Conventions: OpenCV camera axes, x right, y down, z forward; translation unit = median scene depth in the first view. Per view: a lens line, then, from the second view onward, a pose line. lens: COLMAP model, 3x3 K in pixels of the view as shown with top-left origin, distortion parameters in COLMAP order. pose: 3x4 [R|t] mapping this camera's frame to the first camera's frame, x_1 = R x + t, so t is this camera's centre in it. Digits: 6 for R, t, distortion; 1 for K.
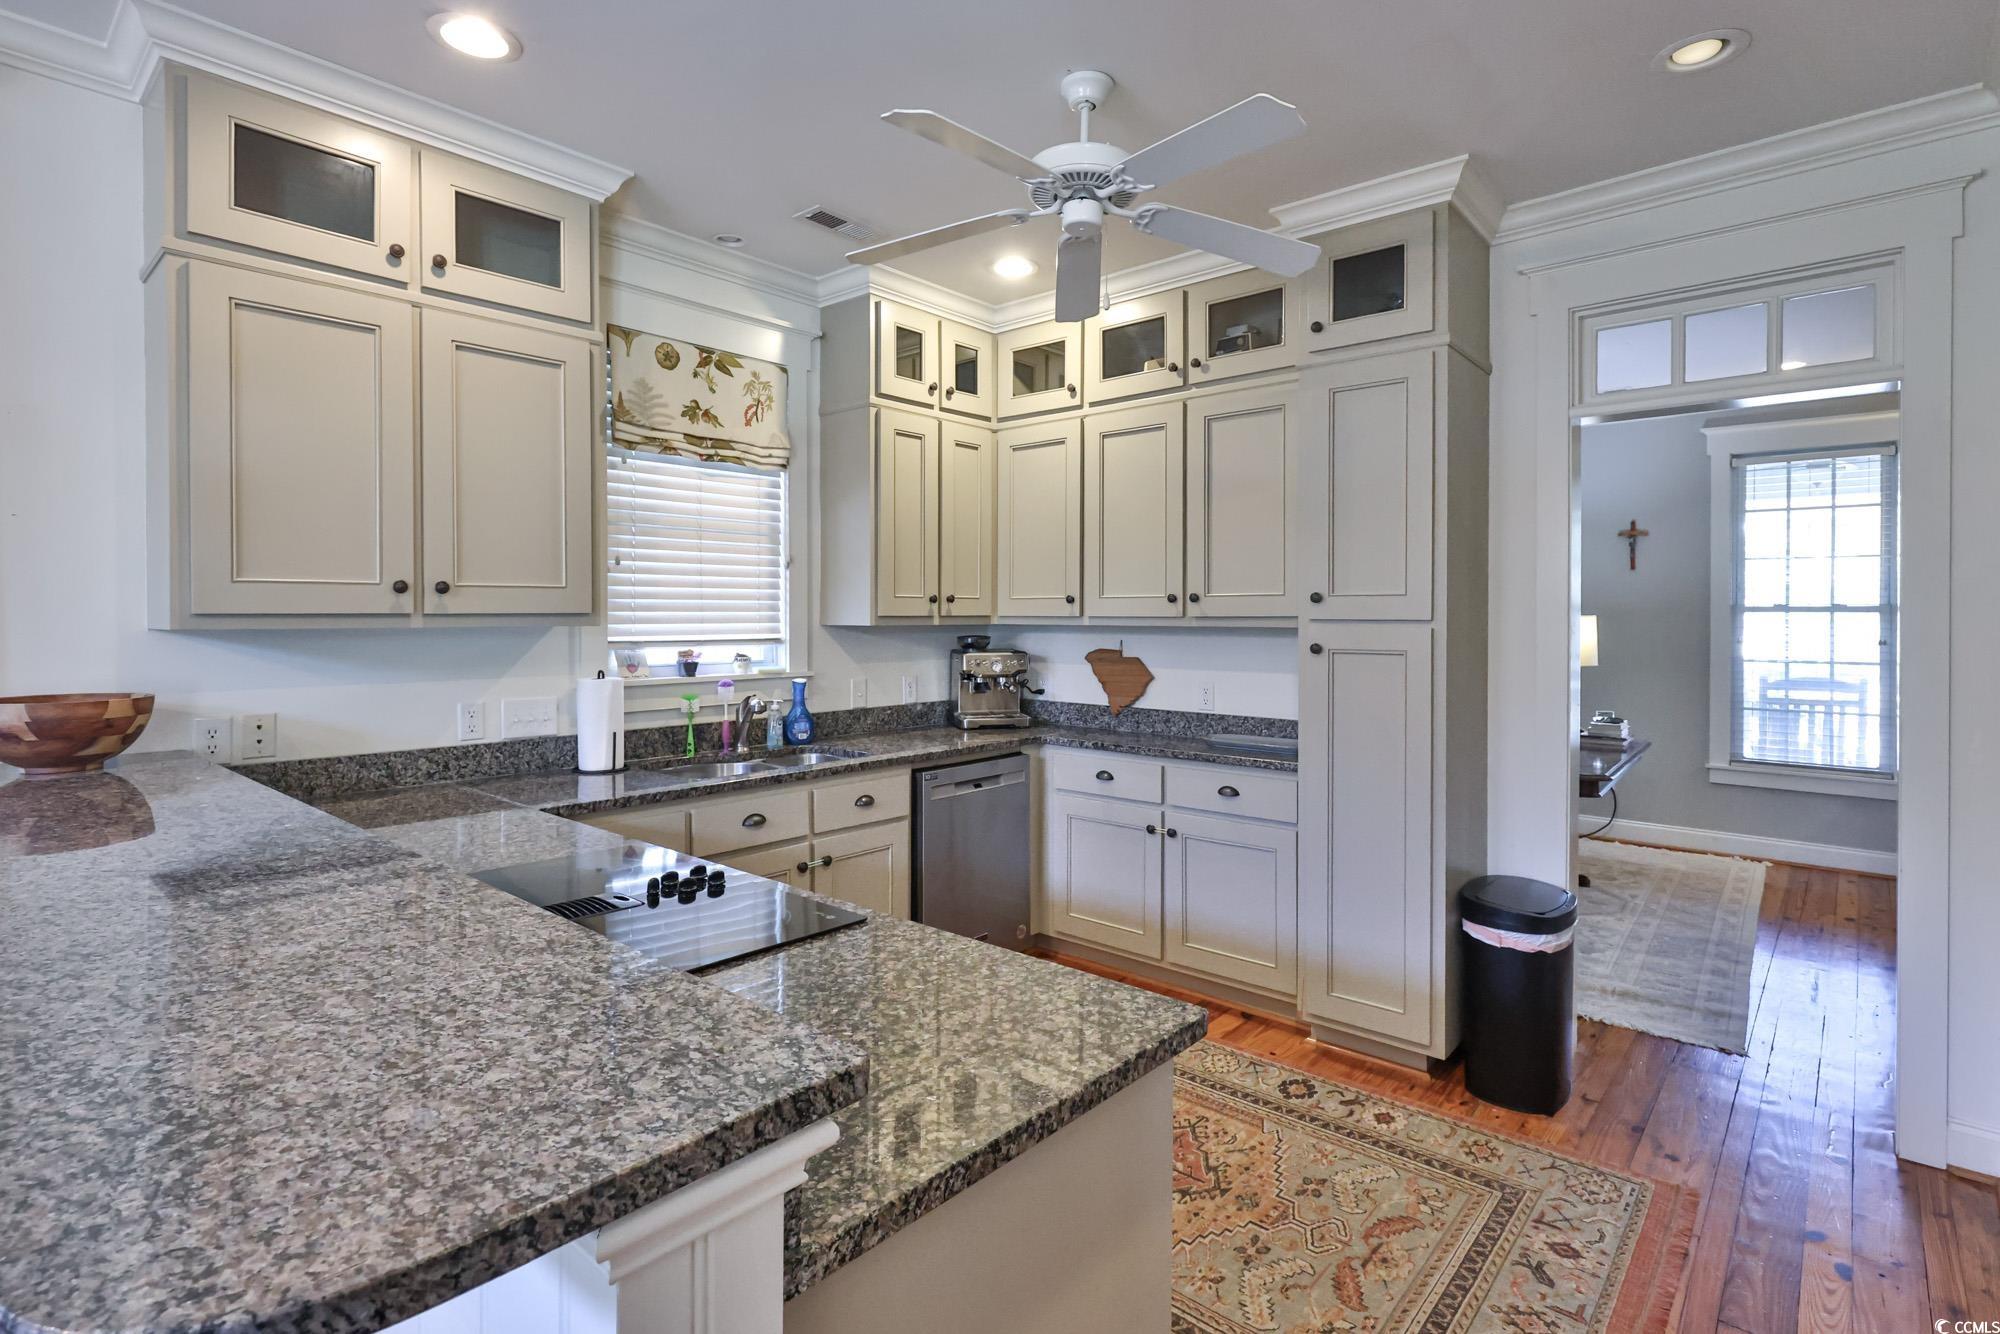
lens RADIAL K [[974.9, 0, 1017.9], [0, 974.9, 623.3], [0, 0, 1]] dist [0.002796, -0.000539]
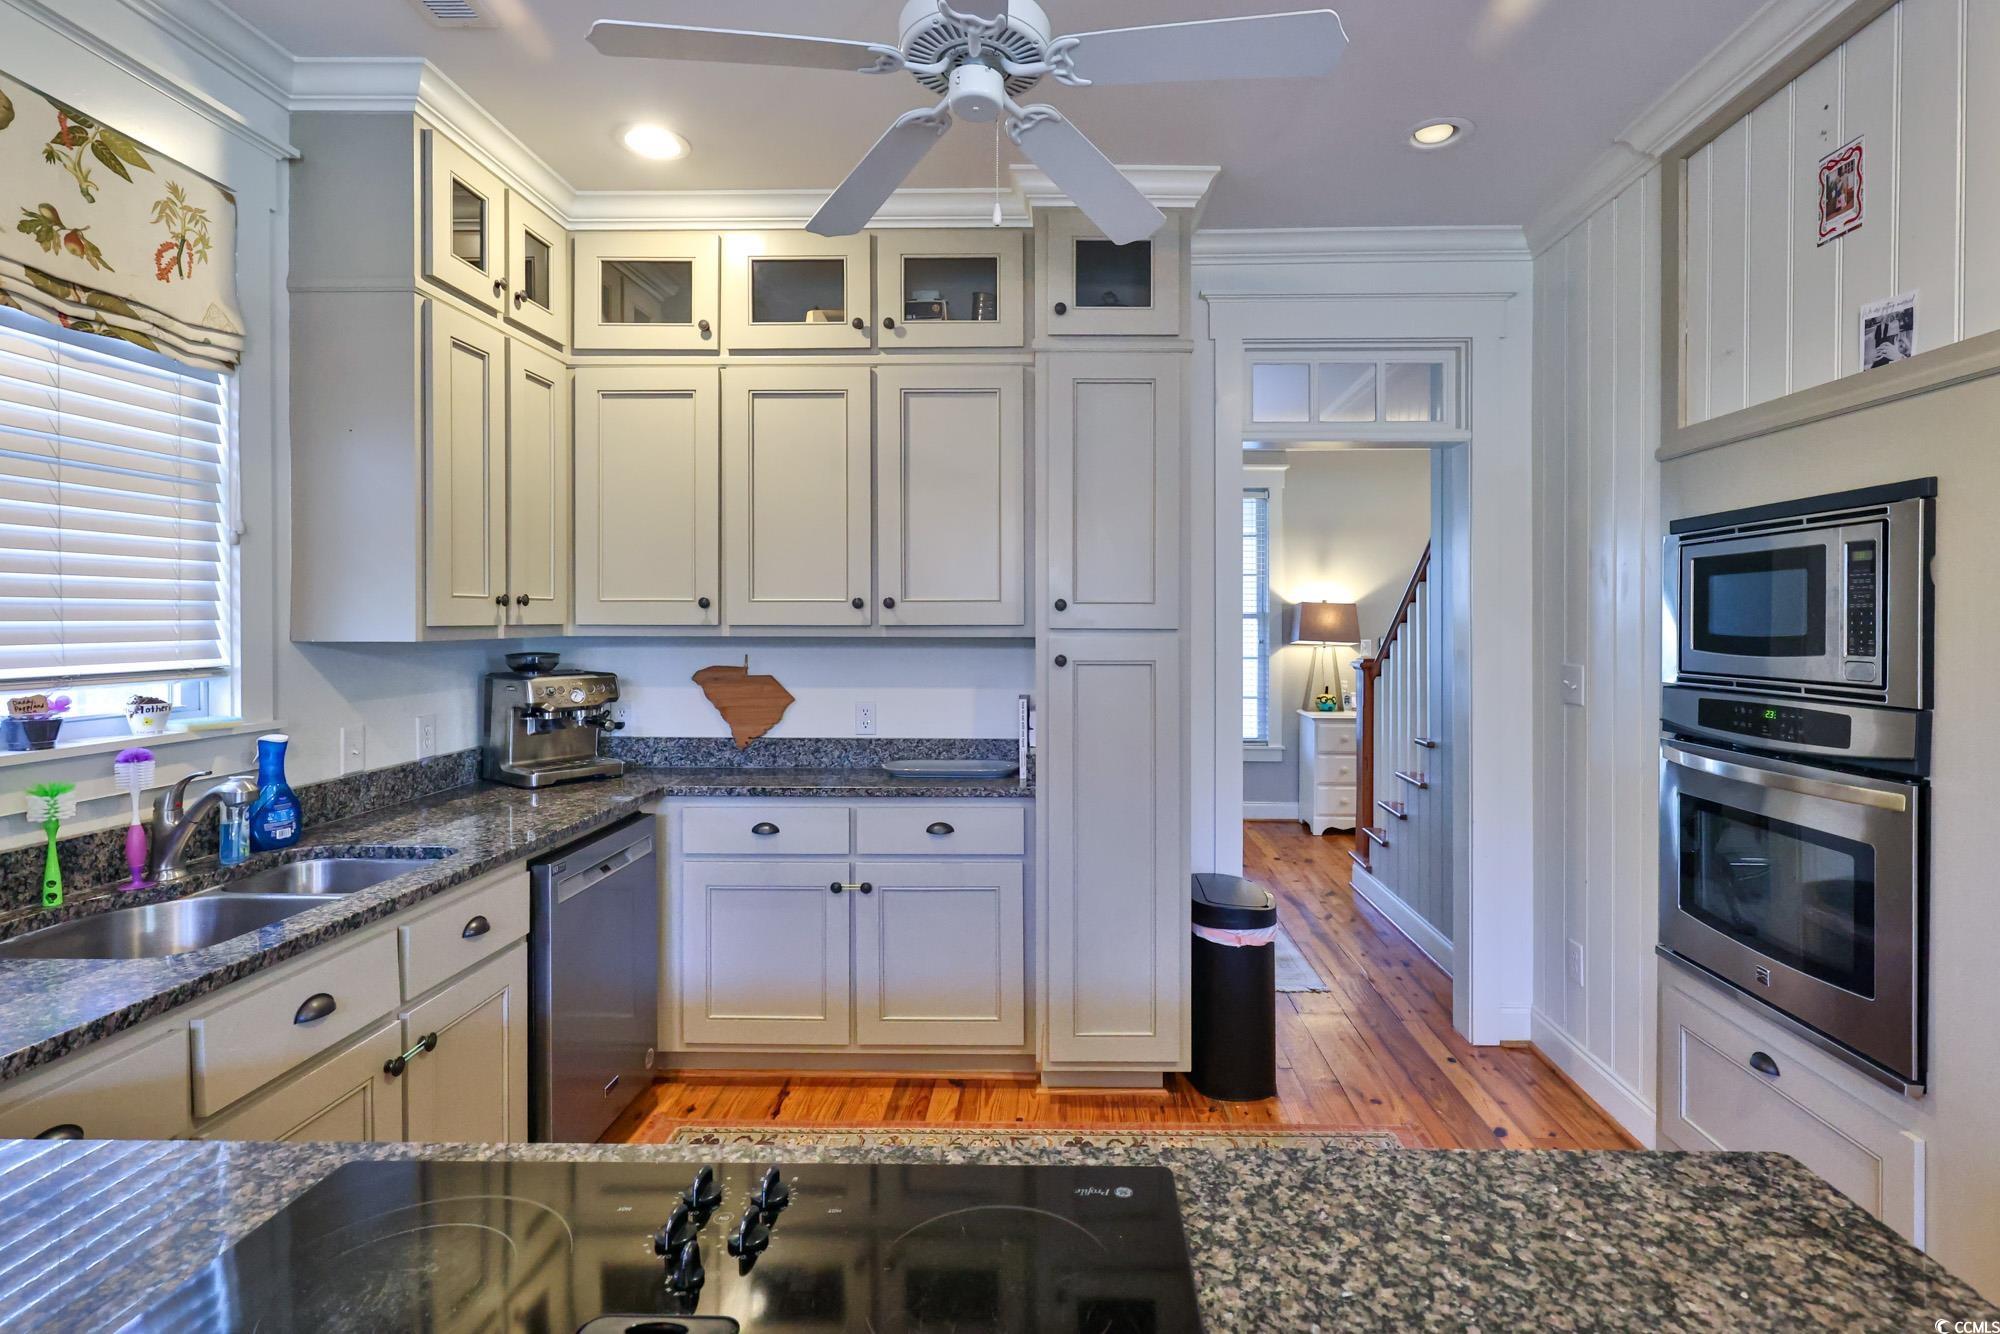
lens RADIAL K [[974.9, 0, 1051.2], [0, 974.9, 625.8], [0, 0, 1]] dist [0.002796, -0.000539]
pose [[0.768857, -0.004994, 0.639401, -0.250211], [0.005543, 0.999984, 0.001145, -0.006703], [-0.639396, 0.002664, 0.768873, 0.266582]]
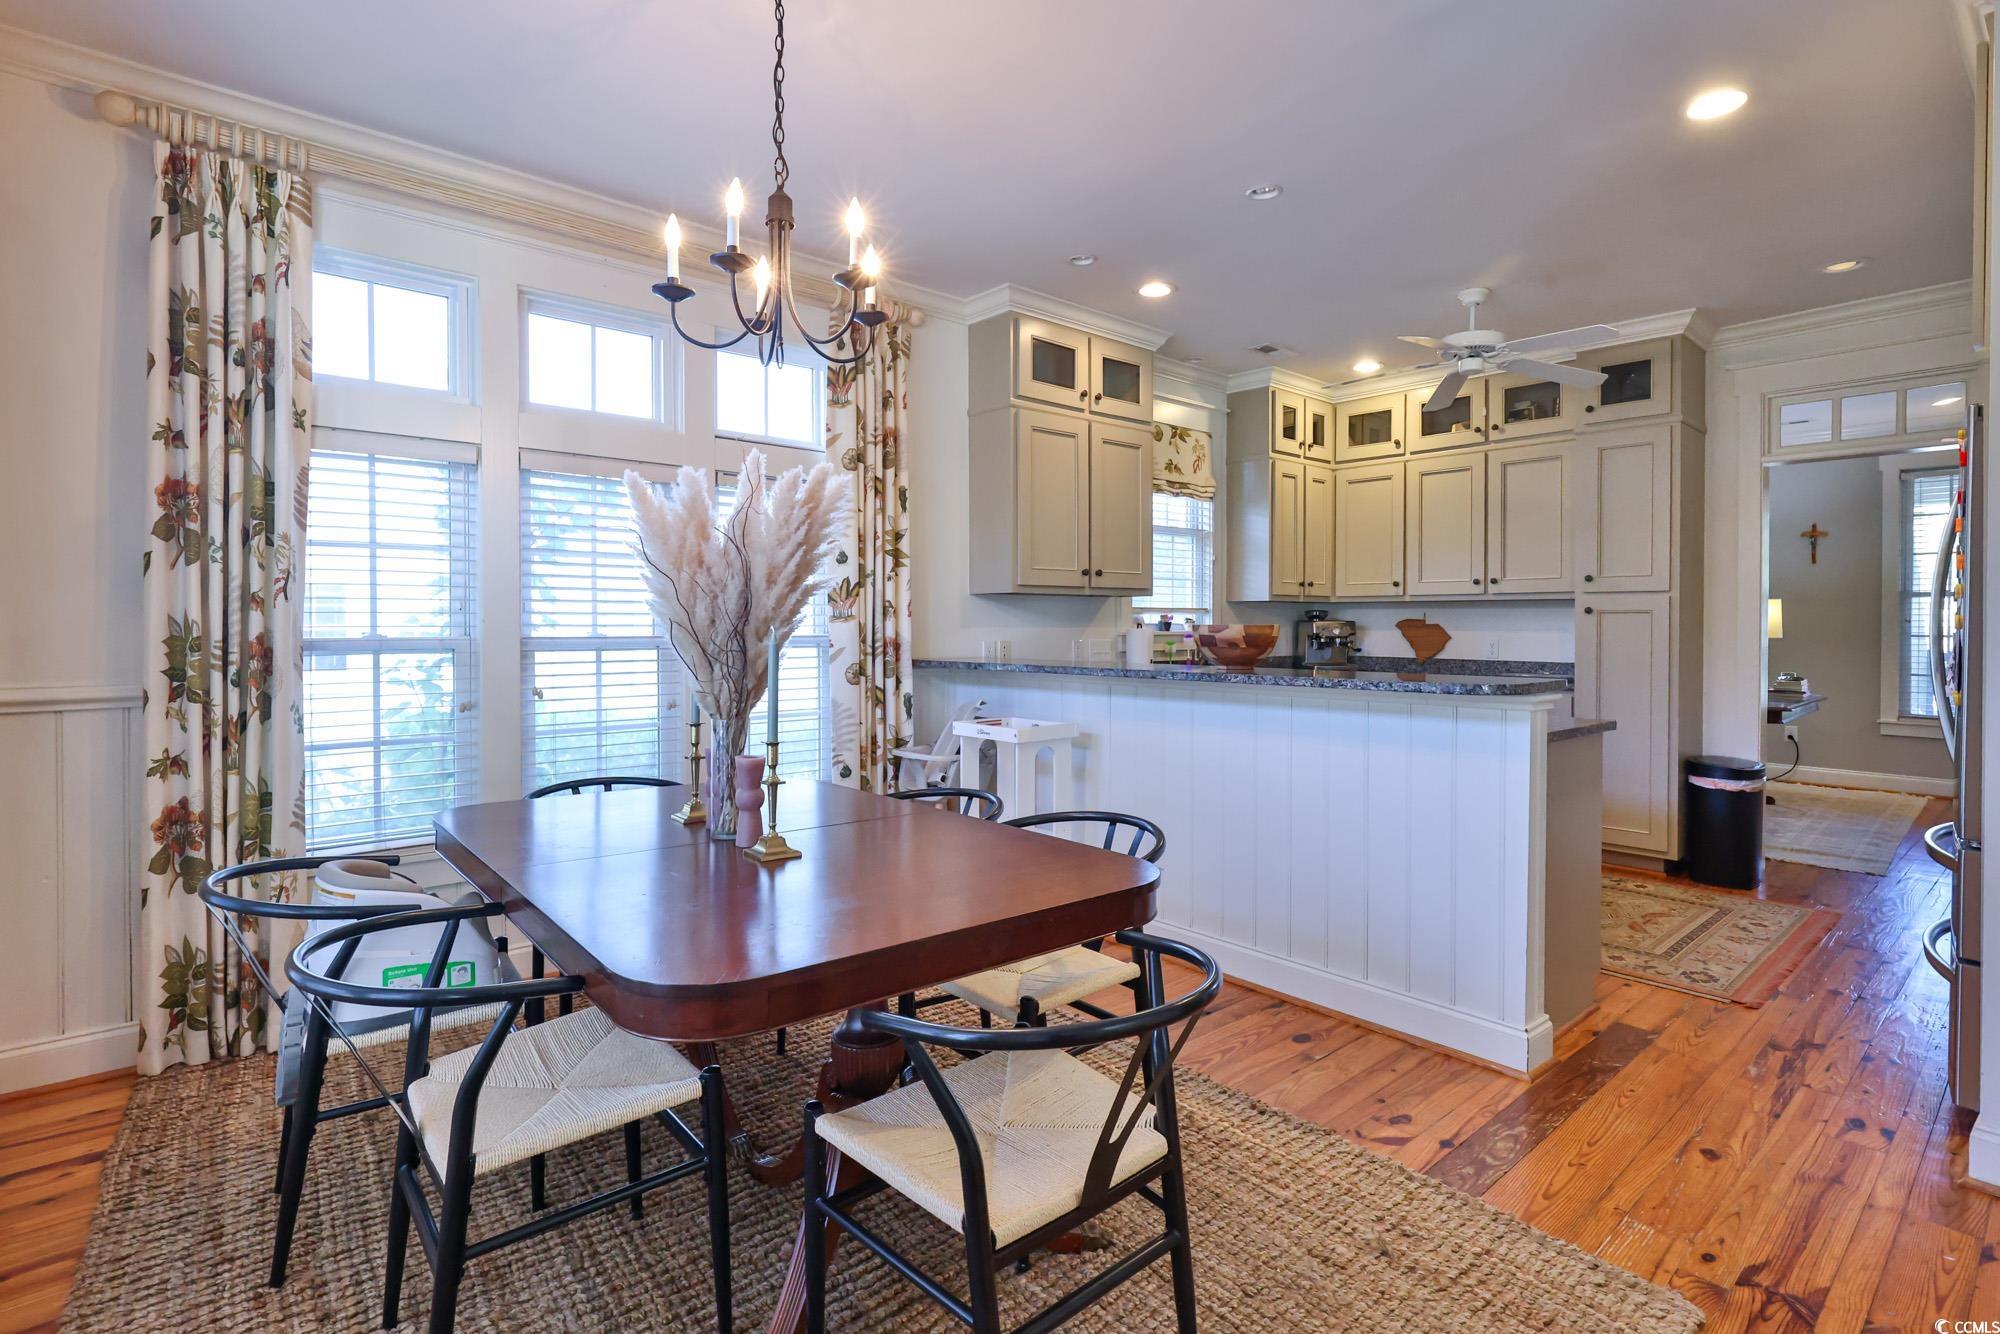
lens RADIAL K [[974.9, 0, 1026.4], [0, 974.9, 632.3], [0, 0, 1]] dist [0.002796, -0.000539]
pose [[0.992038, 0.002048, -0.125926, -0.353654], [-0.001281, 0.999980, 0.006170, 0.045640], [0.125936, -0.005960, 0.992020, -0.611408]]
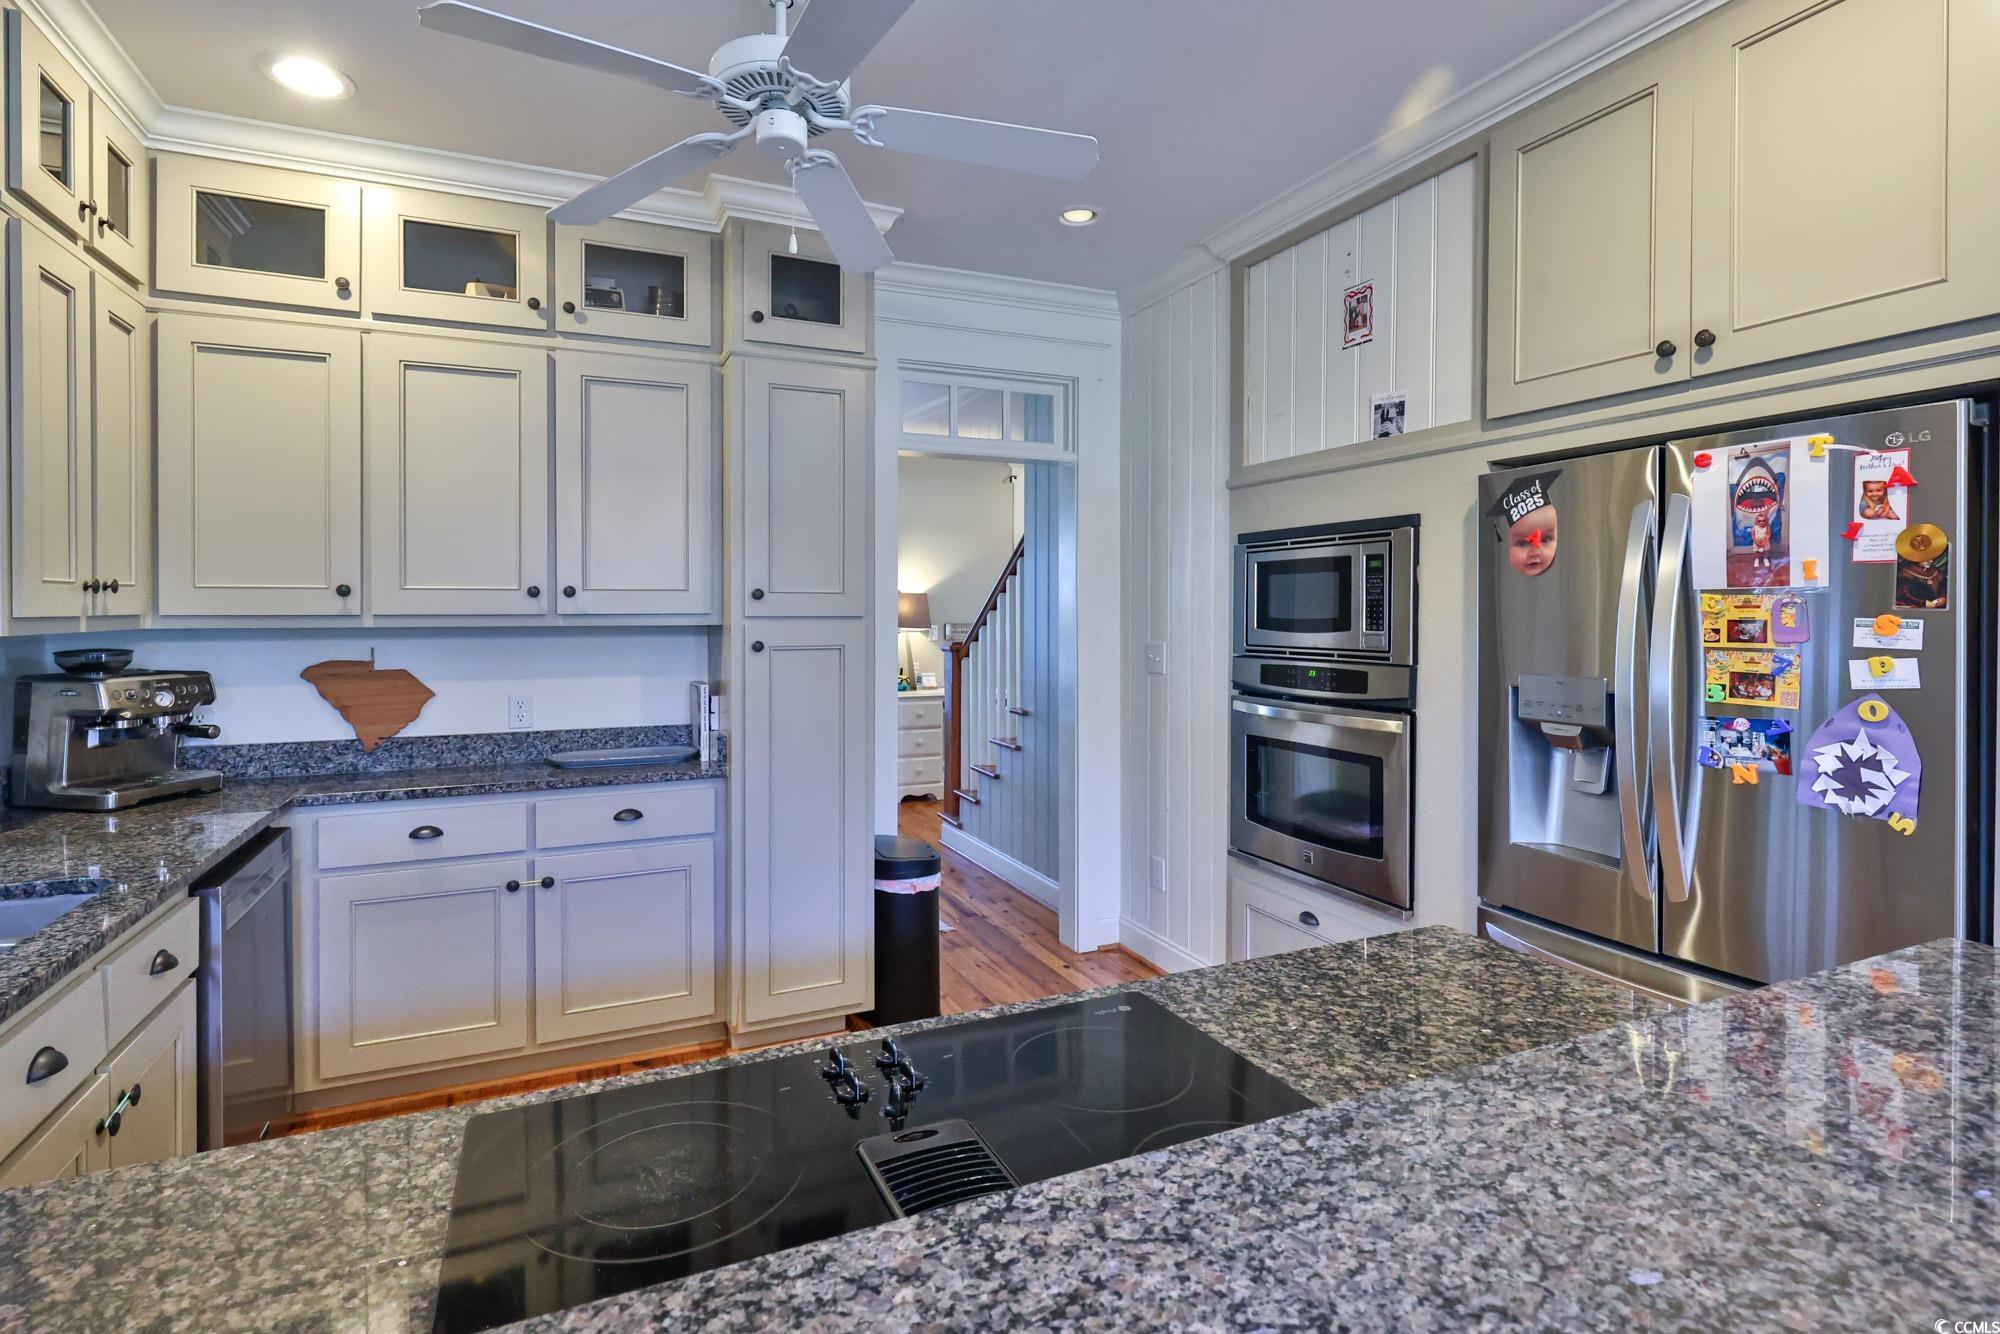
lens RADIAL K [[974.9, 0, 951.5], [0, 974.9, 622.1], [0, 0, 1]] dist [0.002796, -0.000539]
pose [[0.444676, -0.015386, 0.895559, -0.416766], [0.009347, 0.999878, 0.012538, -0.007661], [-0.895643, 0.002795, 0.444766, 0.342168]]
